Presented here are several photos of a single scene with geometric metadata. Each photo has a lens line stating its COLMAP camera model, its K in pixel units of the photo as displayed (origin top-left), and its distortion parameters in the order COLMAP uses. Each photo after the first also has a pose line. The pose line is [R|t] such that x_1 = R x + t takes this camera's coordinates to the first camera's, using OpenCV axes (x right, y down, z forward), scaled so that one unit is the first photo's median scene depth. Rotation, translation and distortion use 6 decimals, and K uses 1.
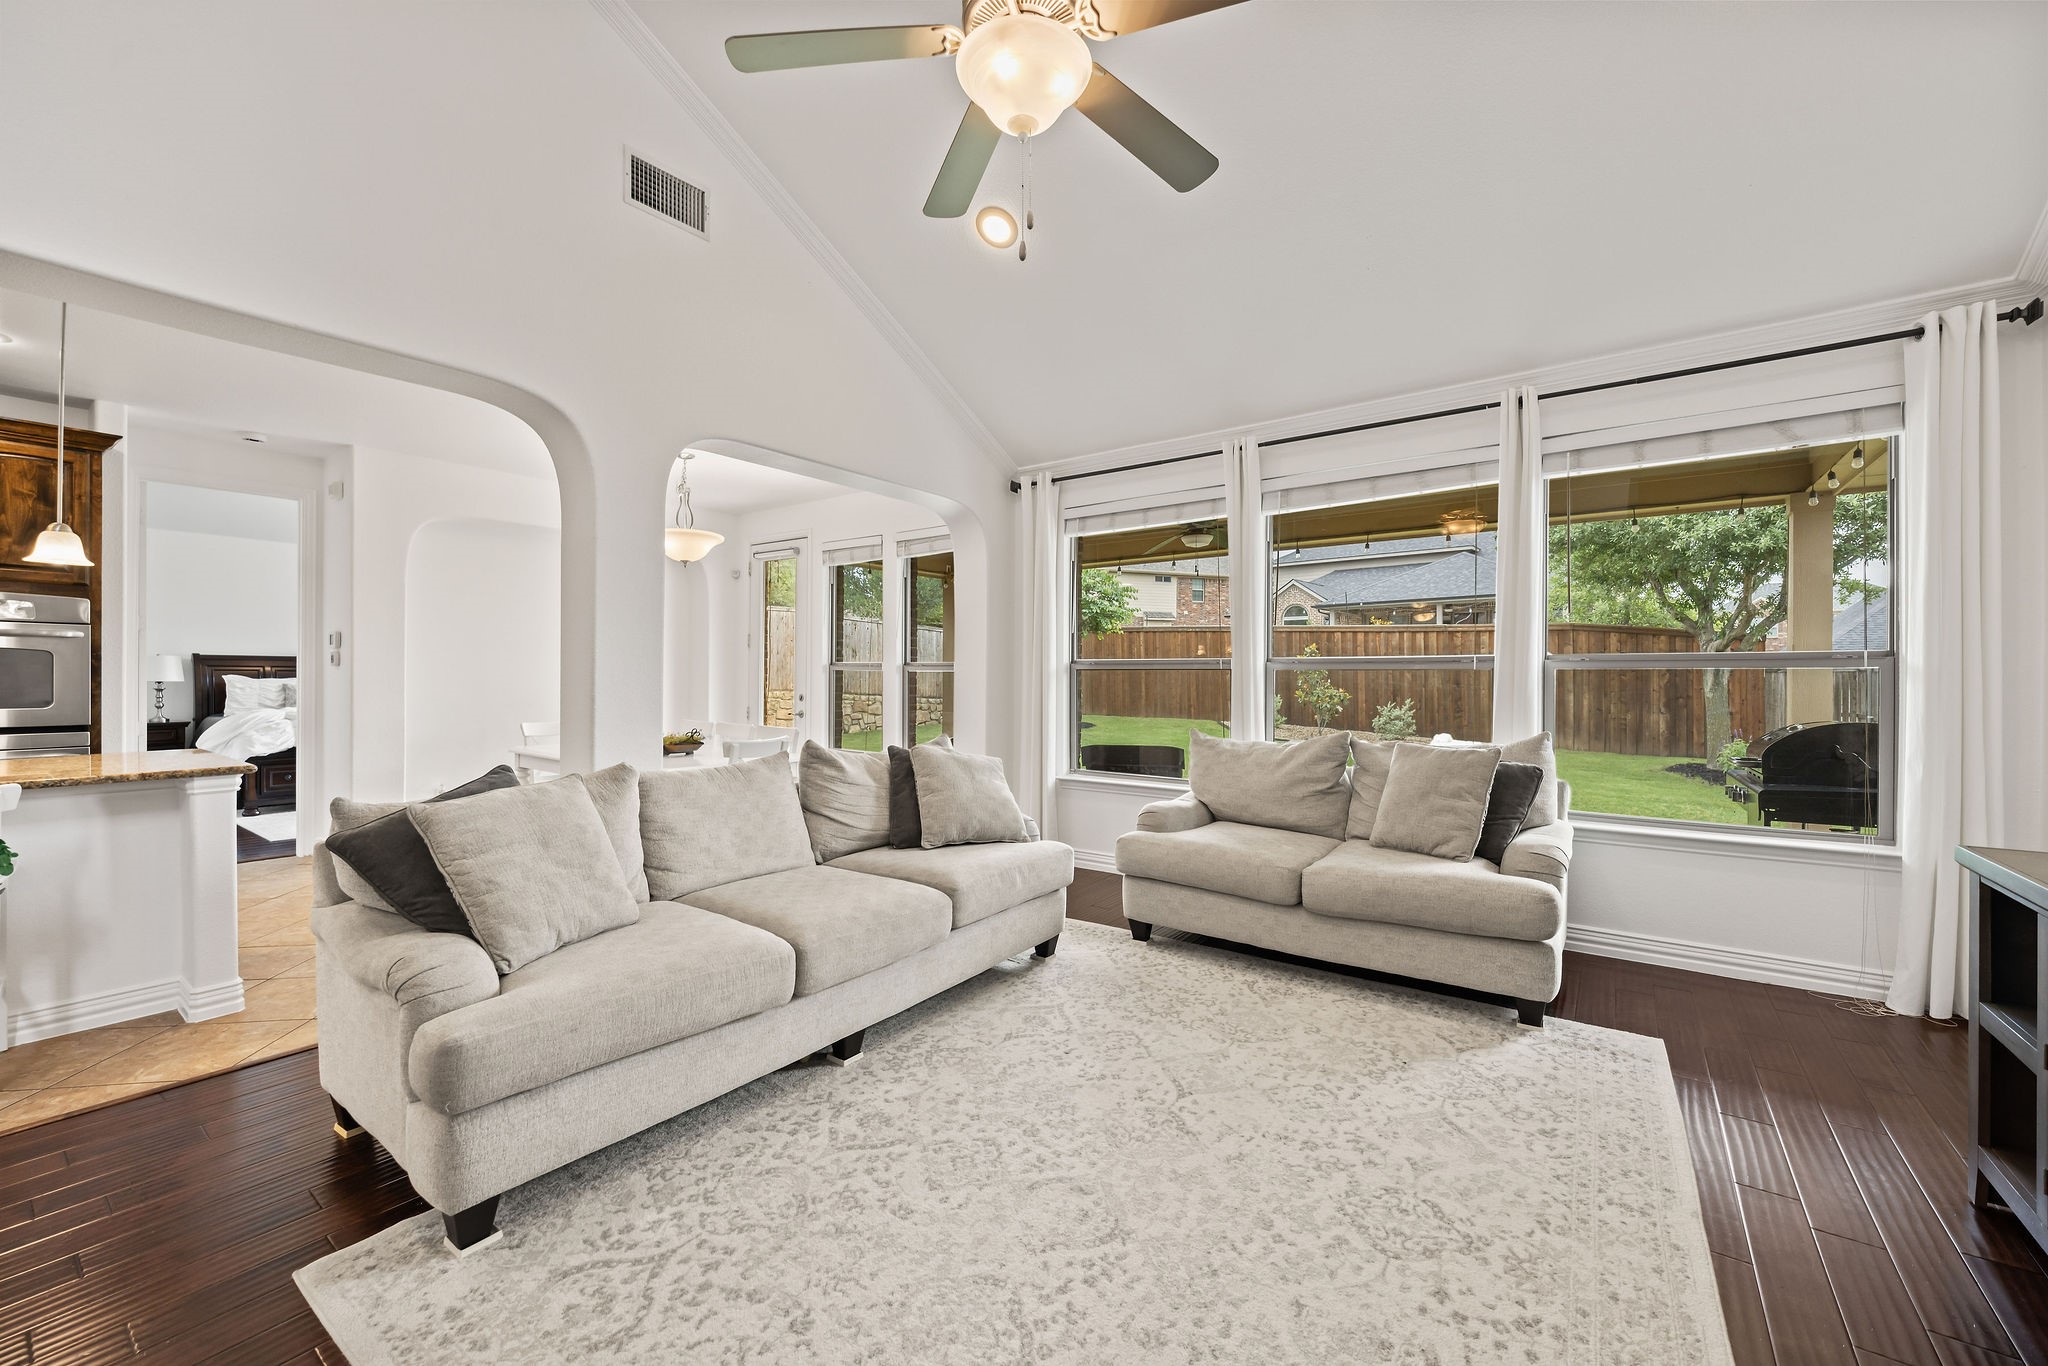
lens RADIAL K [[814.5, 0, 1028.6], [0, 814.5, 675.3], [0, 0, 1]] dist [-0.000050, -0.000004]
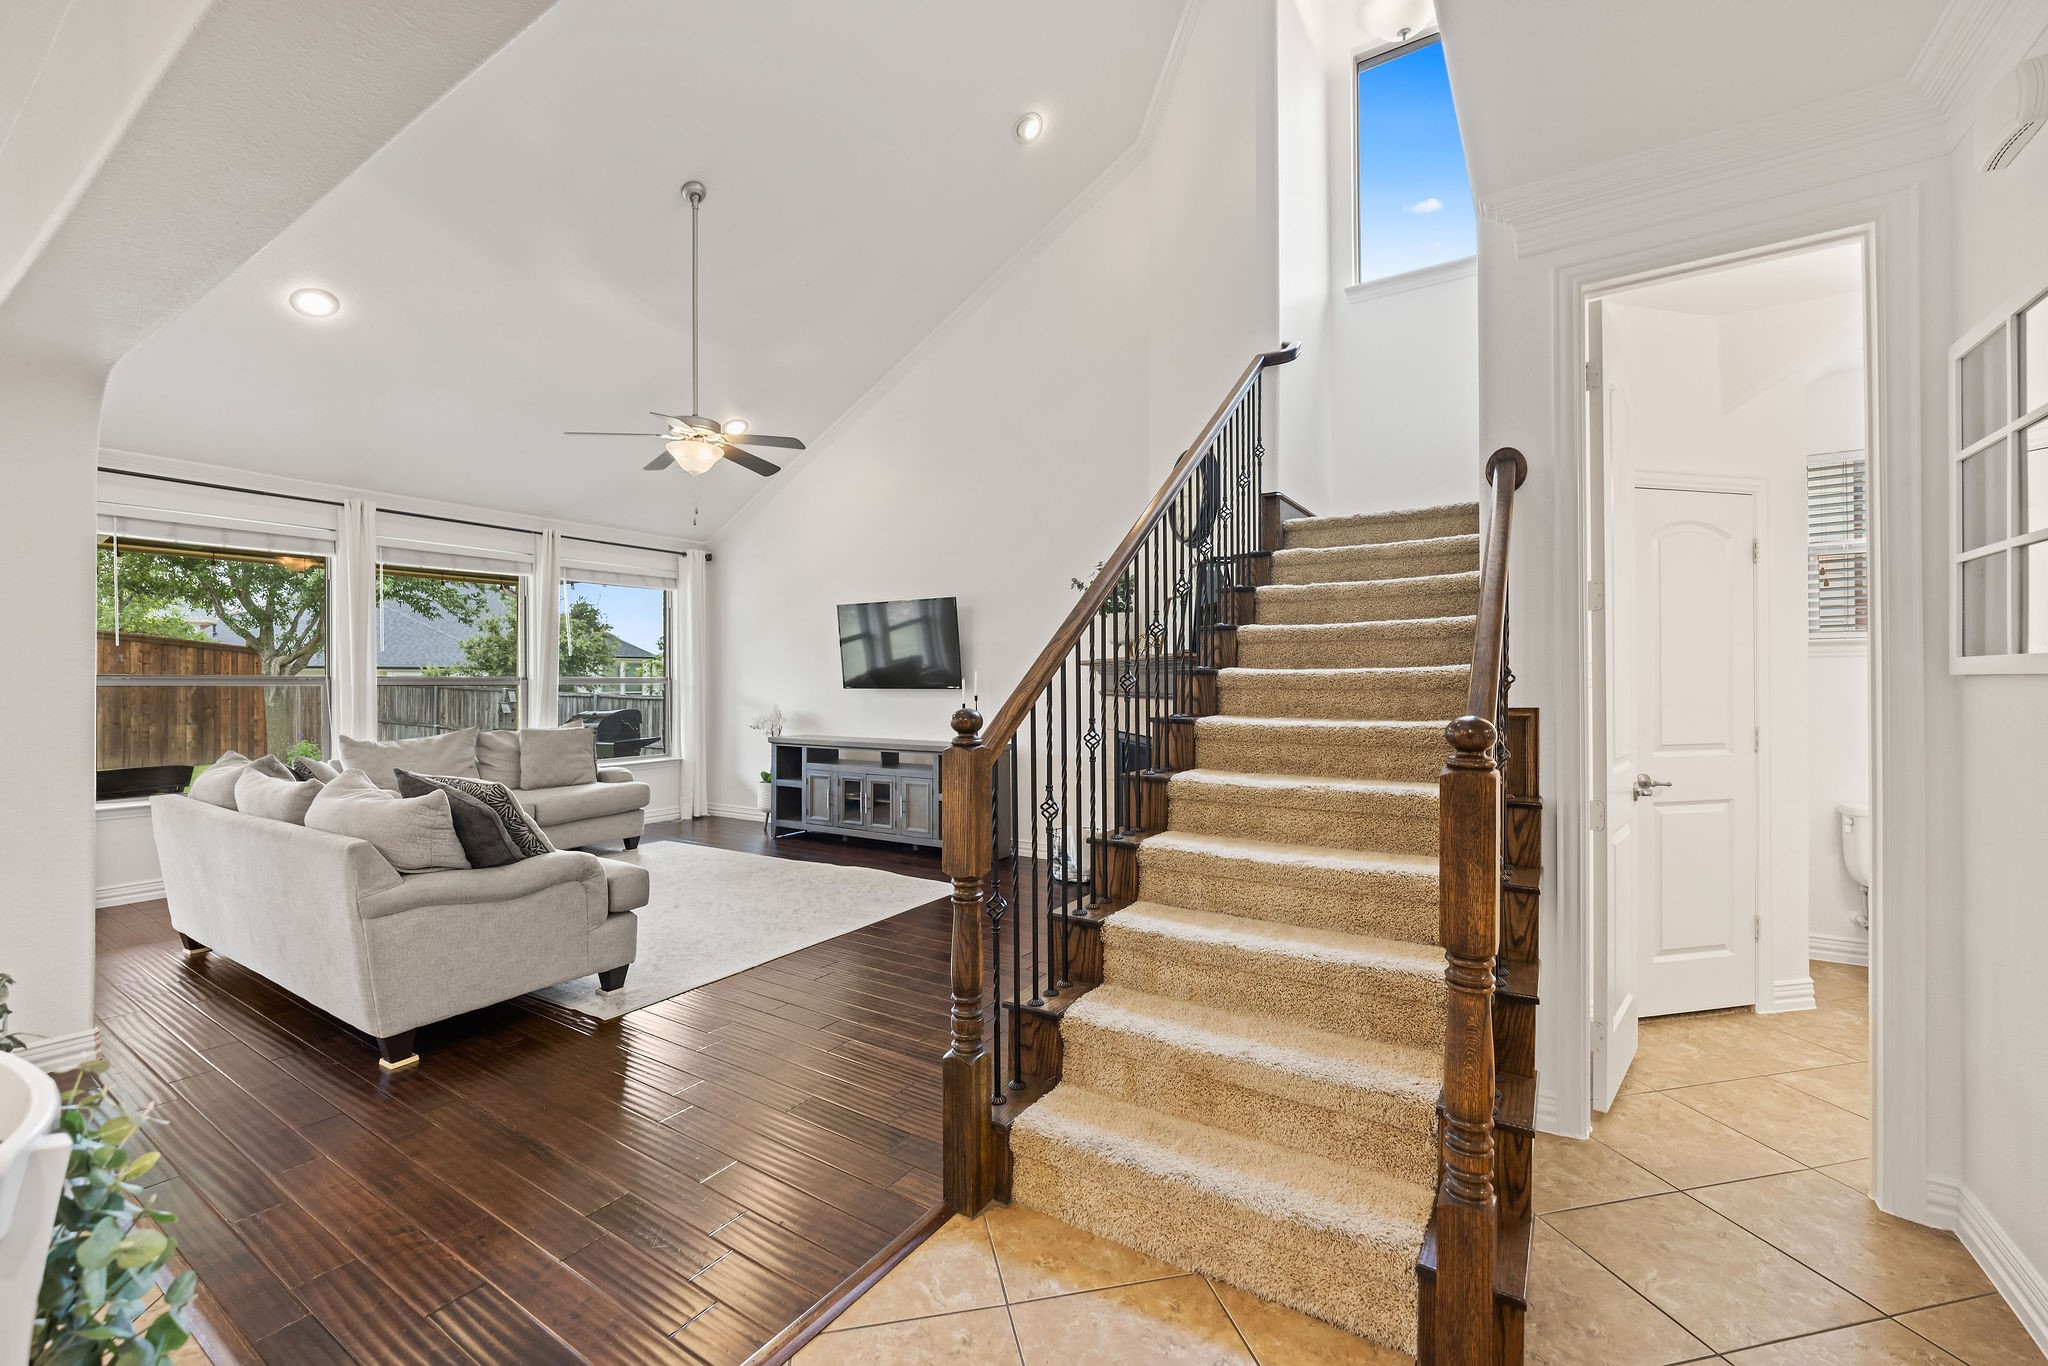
lens RADIAL K [[849.1, 0, 1021.1], [0, 849.1, 681.4], [0, 0, 1]] dist [-0.001630, -0.000069]
pose [[-0.045700, -0.001752, 0.998954, -2.056421], [0.004882, 0.999986, 0.001977, -0.024538], [-0.998943, 0.004967, -0.045691, 0.075766]]
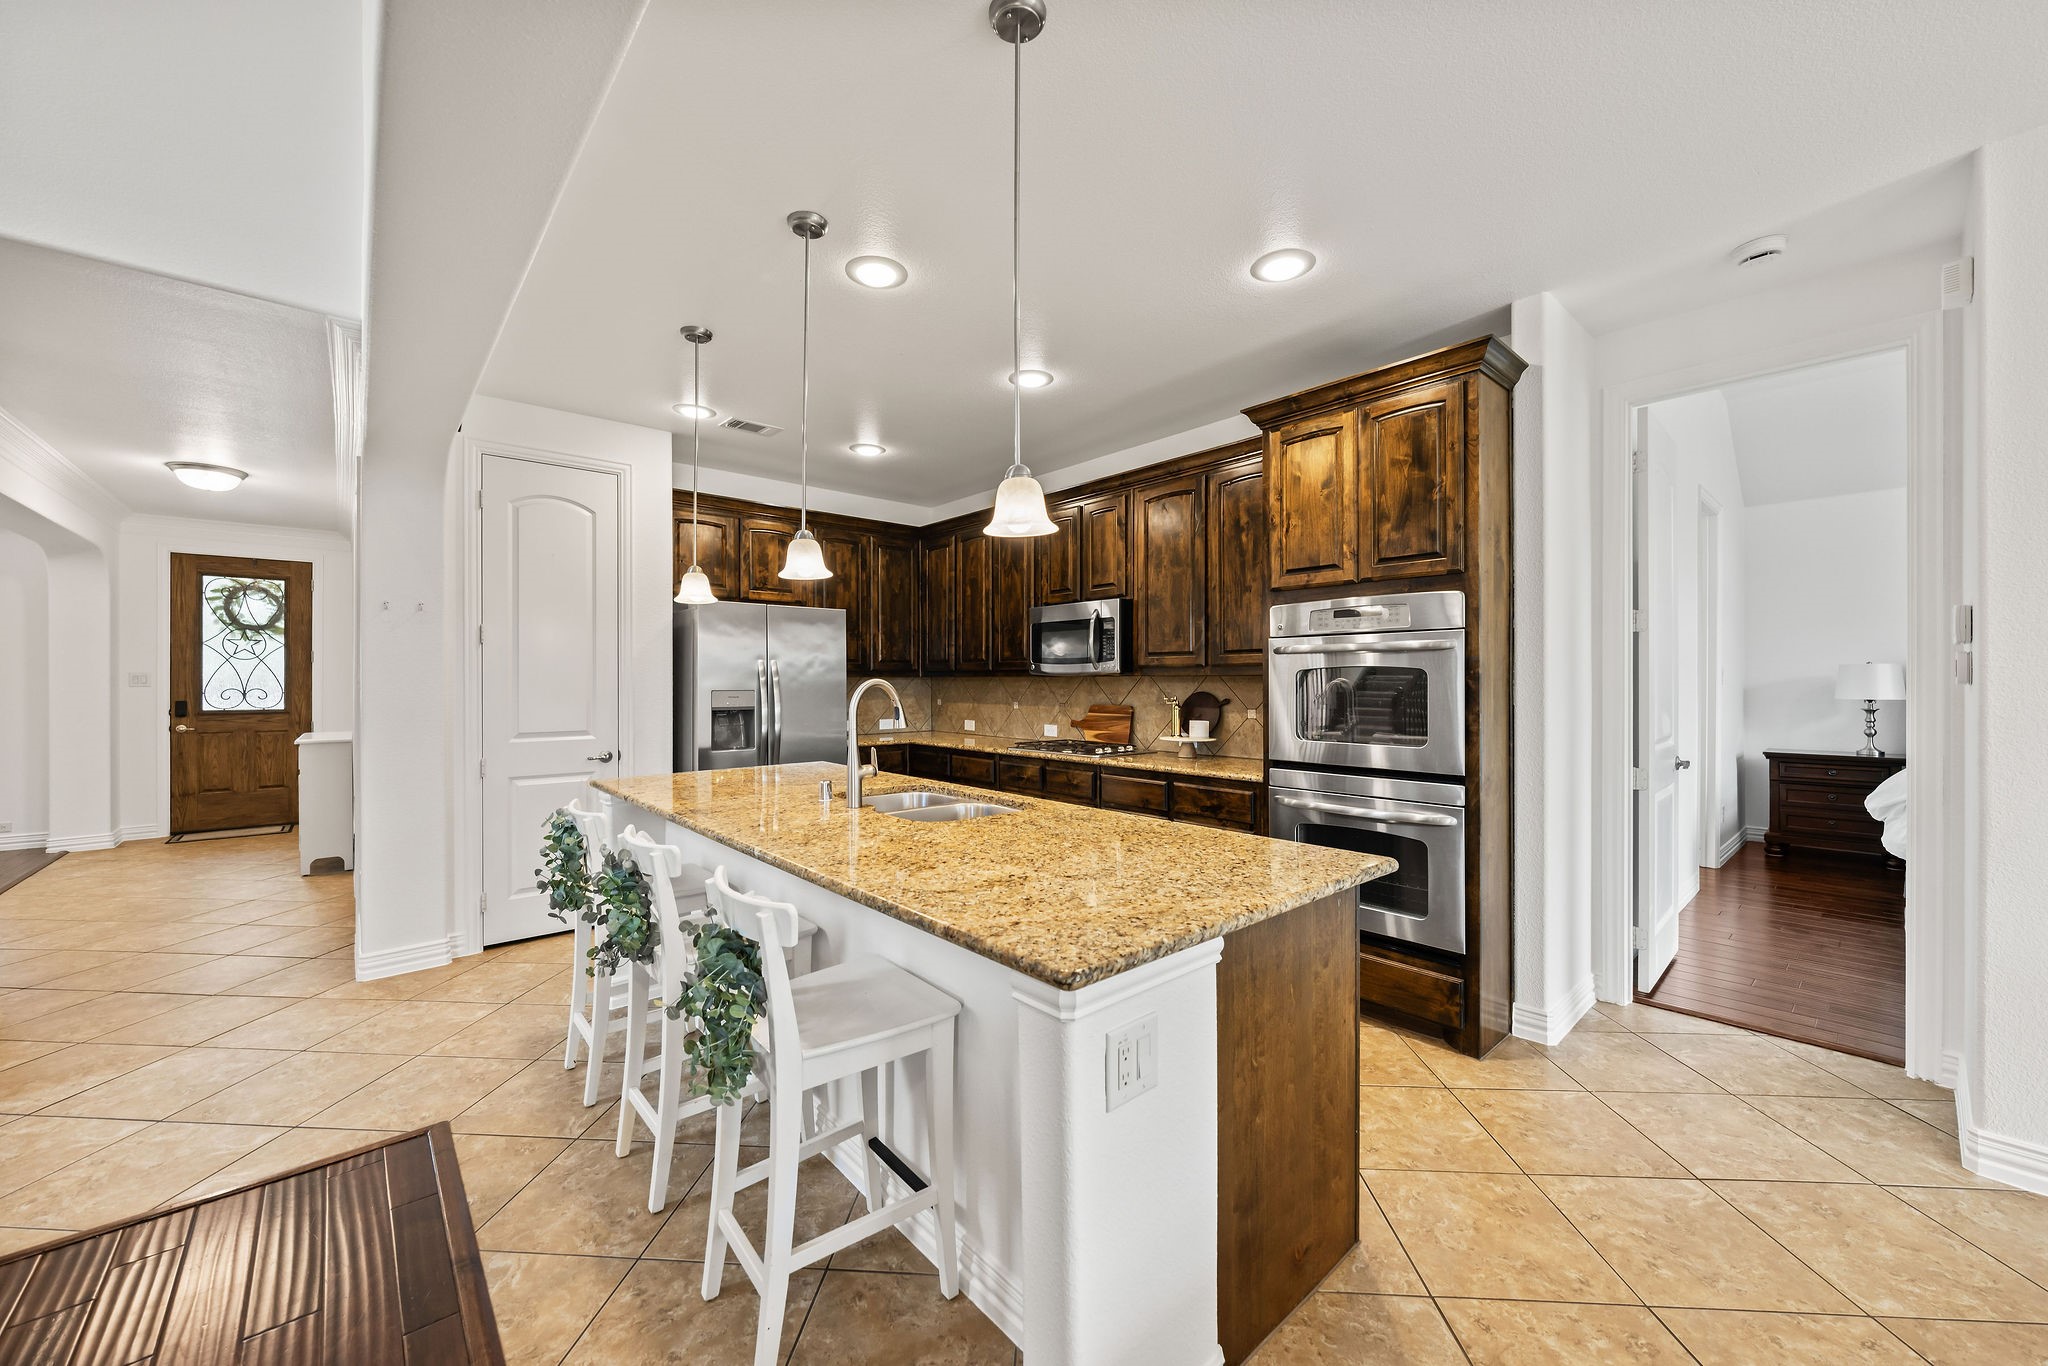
lens RADIAL K [[779.4, 0, 1024.1], [0, 779.4, 675.5], [0, 0, 1]] dist [-0.001798, -0.000107]
pose [[-0.216344, -0.001788, -0.976316, -0.723011], [0.001111, 0.999997, -0.002077, -0.039302], [0.976317, -0.001535, -0.216341, 1.283658]]
